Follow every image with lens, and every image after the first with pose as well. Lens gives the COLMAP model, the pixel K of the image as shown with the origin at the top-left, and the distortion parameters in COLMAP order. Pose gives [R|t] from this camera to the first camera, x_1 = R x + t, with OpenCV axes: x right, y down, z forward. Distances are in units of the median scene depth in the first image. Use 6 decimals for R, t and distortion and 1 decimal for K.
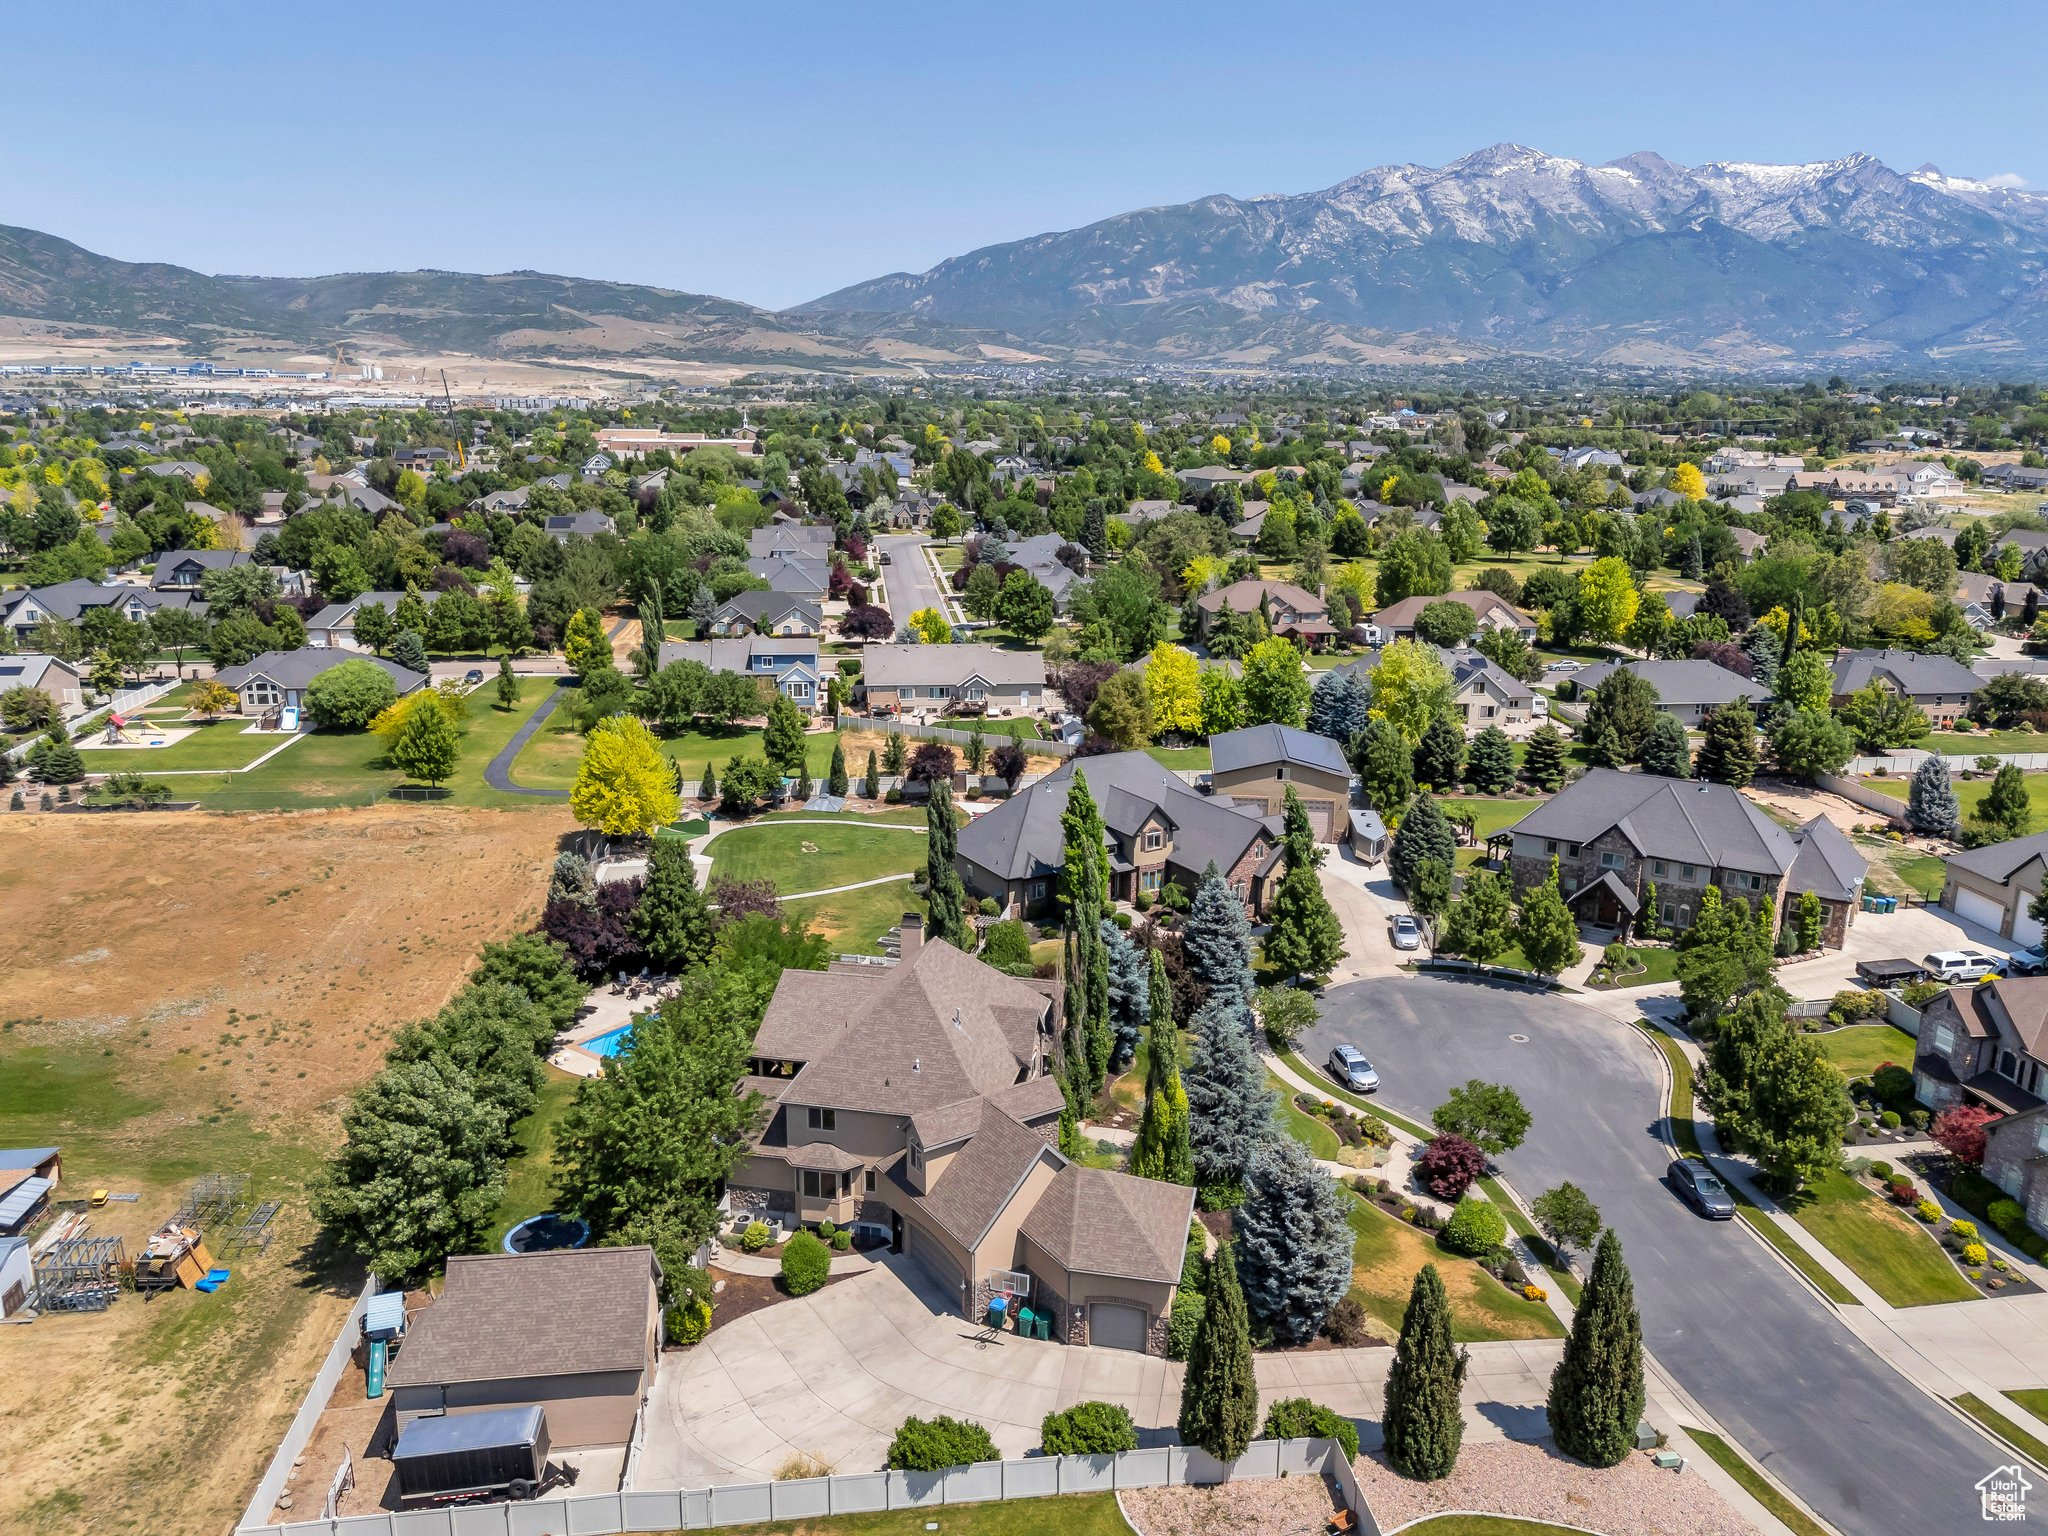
lens RADIAL K [[1492.9, 0, 1019.8], [0, 1492.9, 767.2], [0, 0, 1]] dist [0.089596, -0.092676]
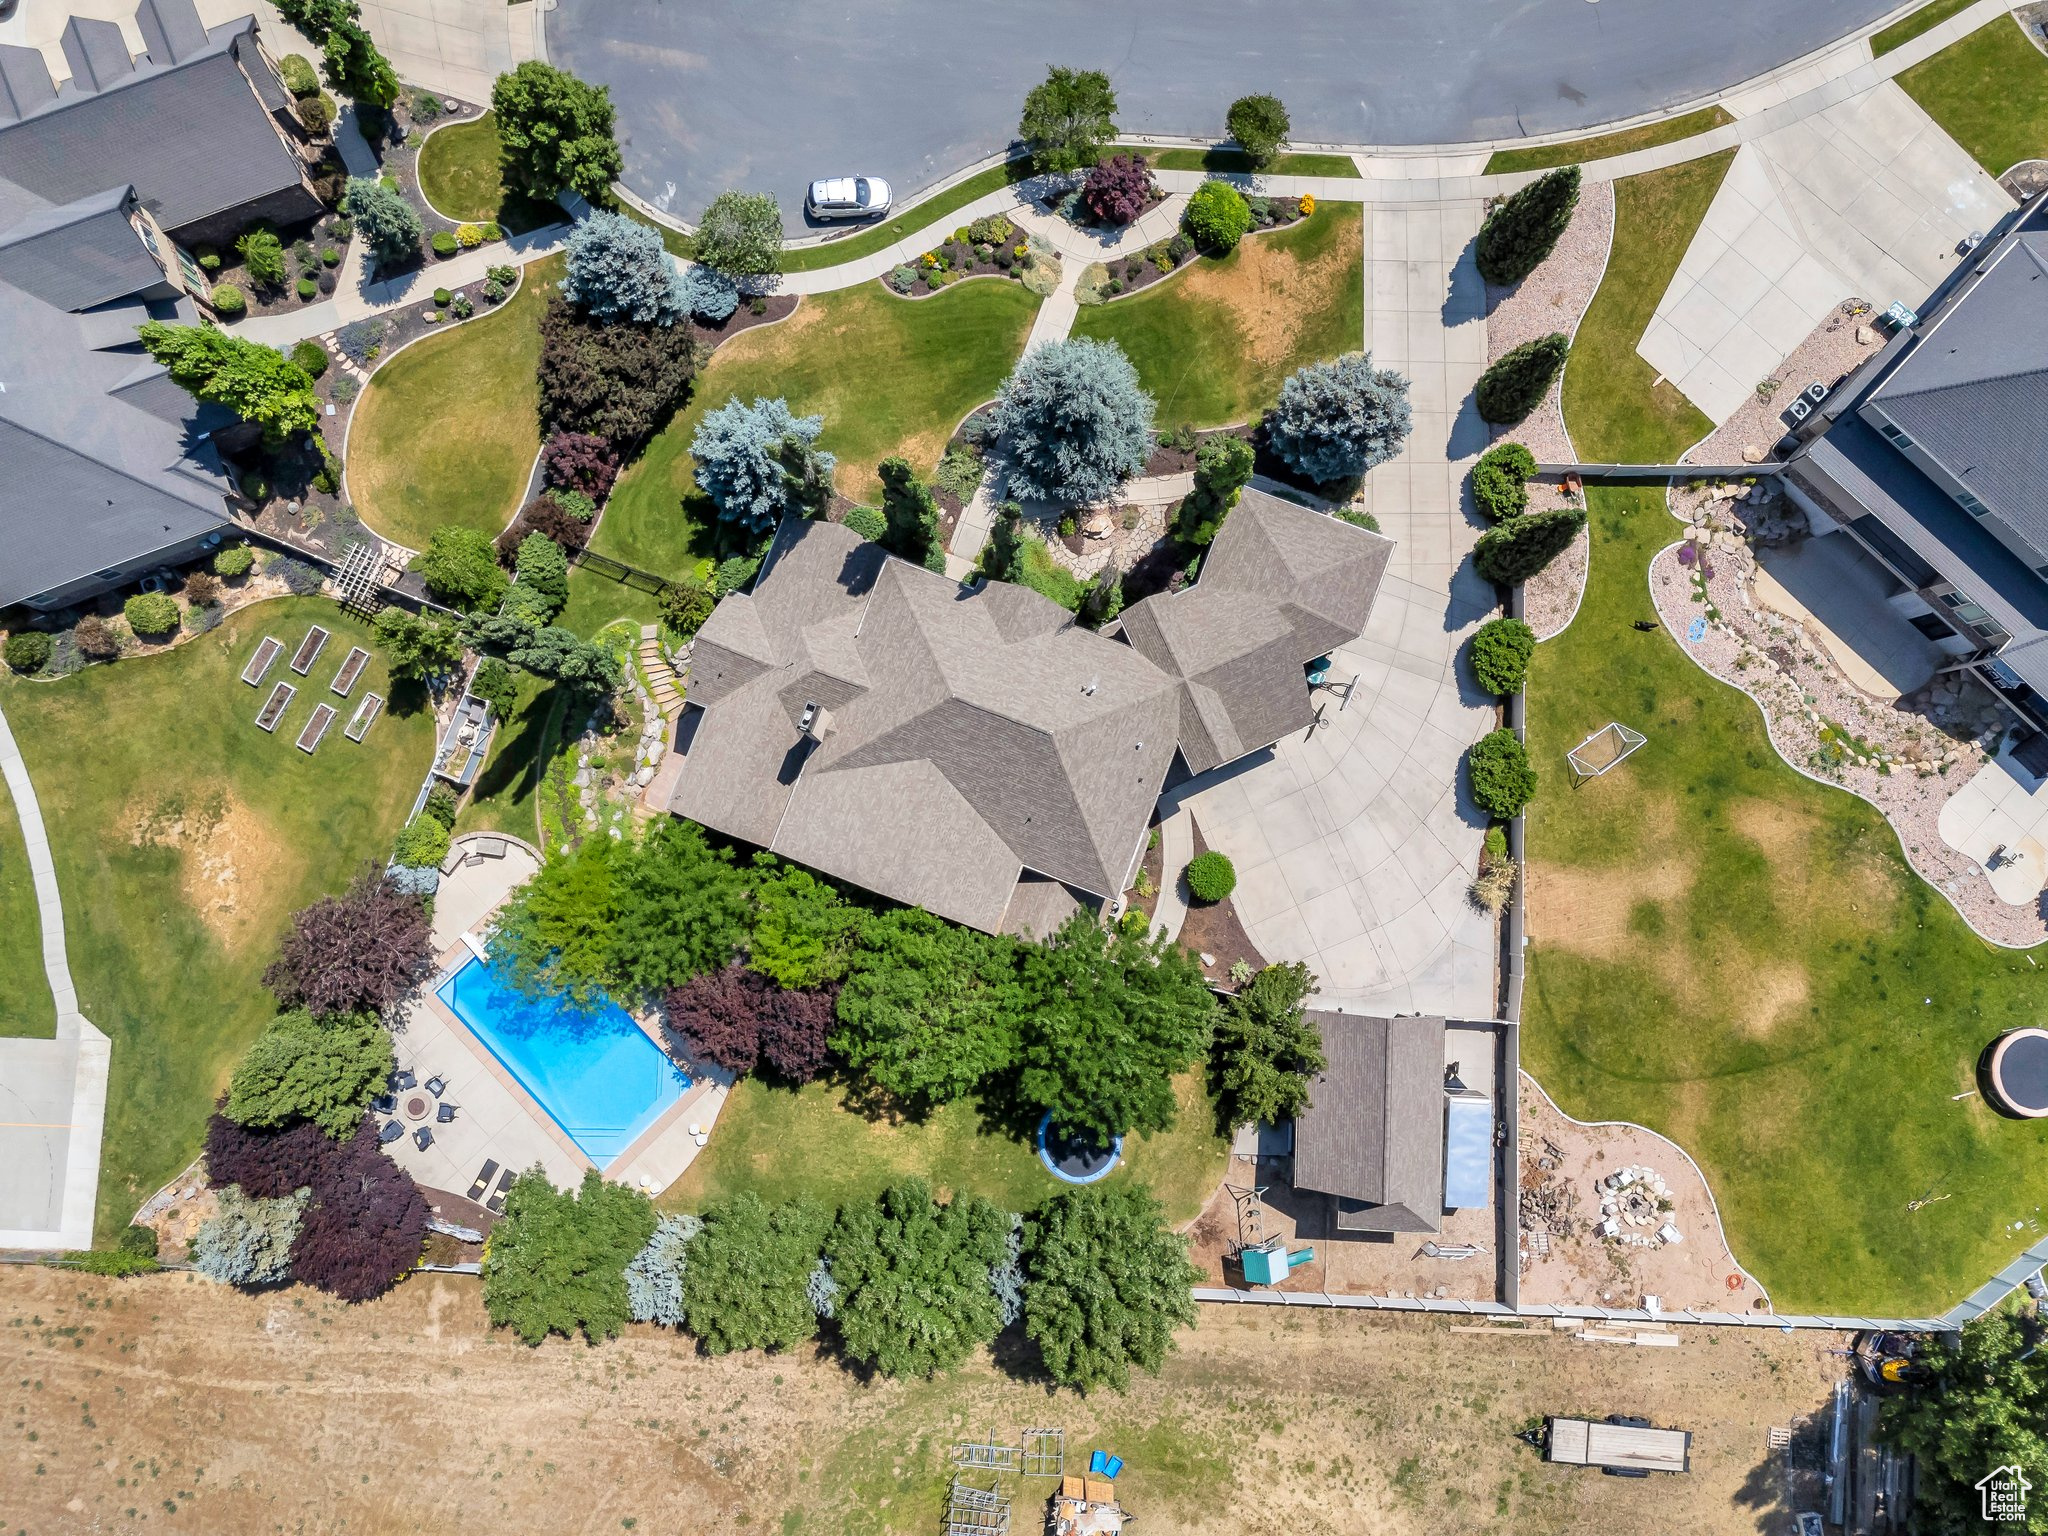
lens RADIAL K [[1492.9, 0, 1019.8], [0, 1492.9, 767.2], [0, 0, 1]] dist [0.089596, -0.092676]
pose [[0.155315, -0.984980, 0.075444, -0.090251], [0.230708, 0.110426, 0.966737, -0.376586], [-0.960547, -0.132743, 0.244393, 0.477322]]
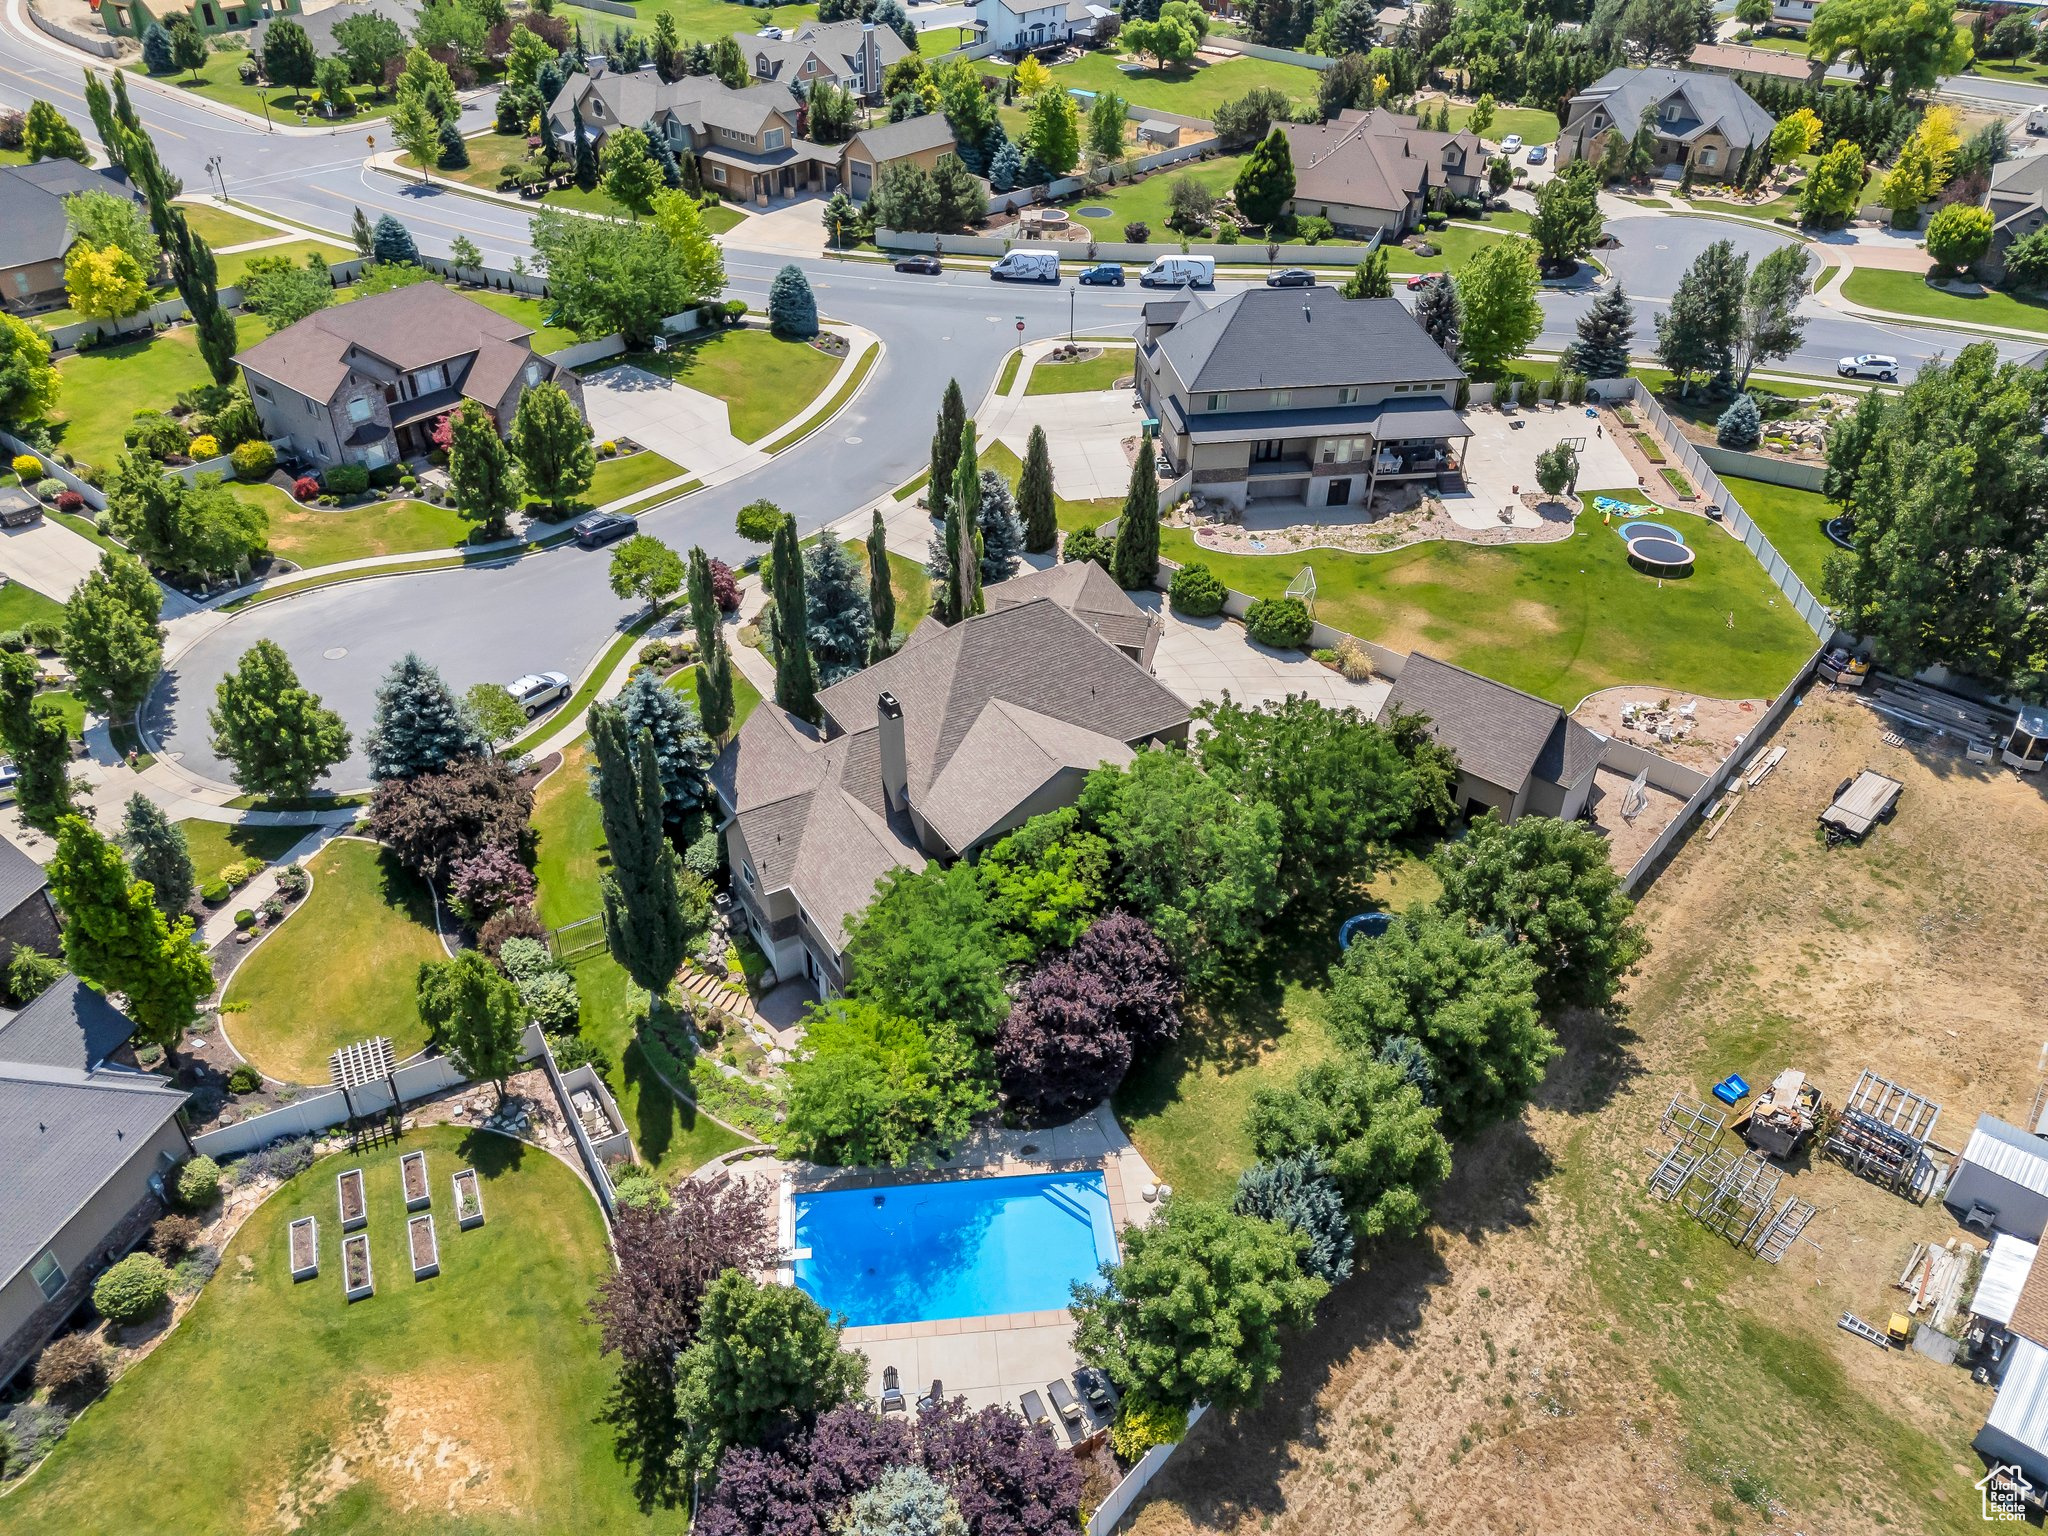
lens RADIAL K [[1492.9, 0, 1019.8], [0, 1492.9, 767.2], [0, 0, 1]] dist [0.089596, -0.092676]
pose [[-0.682912, -0.443028, 0.580825, -0.370697], [0.162406, 0.683128, 0.712011, -0.259537], [-0.712219, 0.580571, -0.394566, 0.835549]]
